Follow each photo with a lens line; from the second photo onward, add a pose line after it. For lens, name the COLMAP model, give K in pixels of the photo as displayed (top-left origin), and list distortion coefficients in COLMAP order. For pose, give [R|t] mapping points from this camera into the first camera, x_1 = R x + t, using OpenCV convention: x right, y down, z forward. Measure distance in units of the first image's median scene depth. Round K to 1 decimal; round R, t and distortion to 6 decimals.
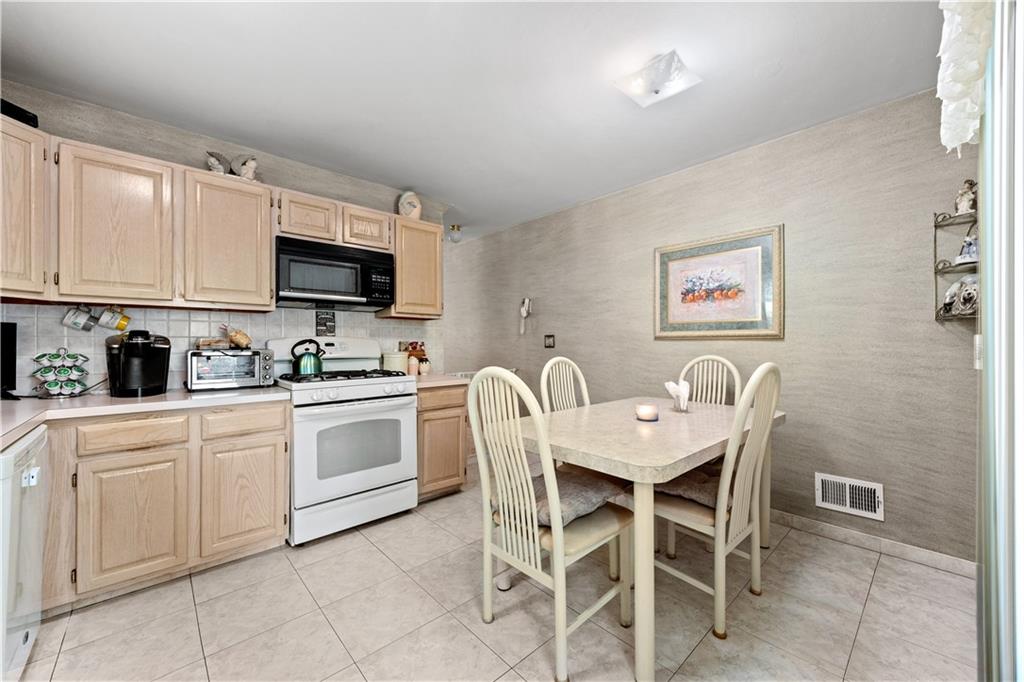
lens RADIAL K [[396.6, 0, 513.7], [0, 396.6, 339.1], [0, 0, 1]] dist [0.001204, 0.000159]
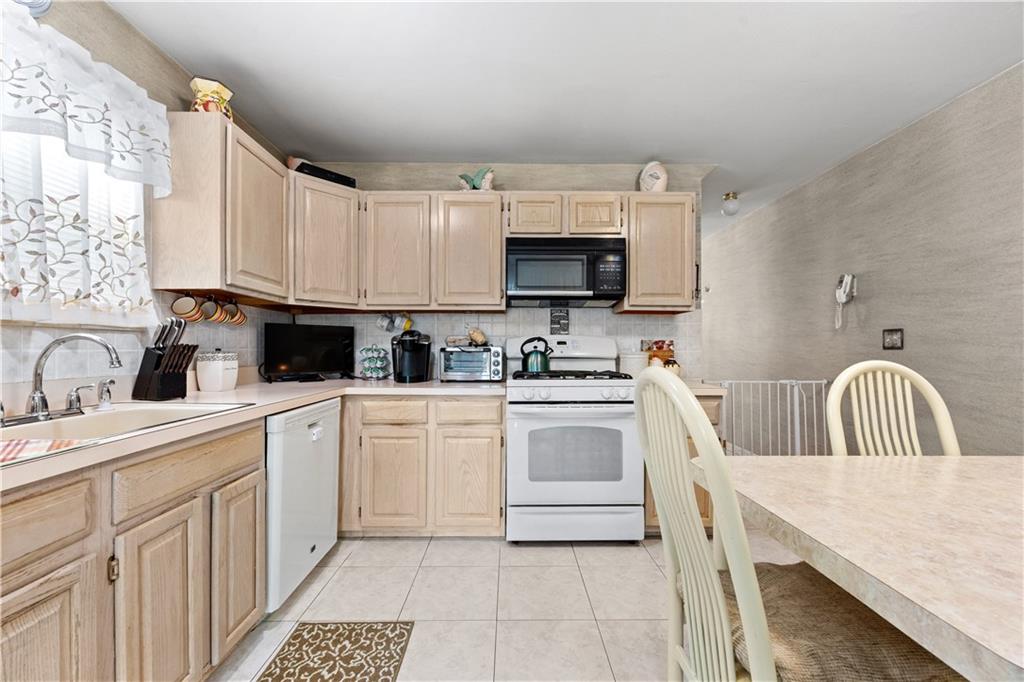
lens RADIAL K [[399.0, 0, 507.7], [0, 399.0, 346.0], [0, 0, 1]] dist [-0.000785, 0.000034]
pose [[0.737812, 0.000714, -0.675006, 0.106359], [0.003435, 0.999983, 0.004812, 0.017771], [0.674998, -0.005869, 0.737797, 0.212248]]
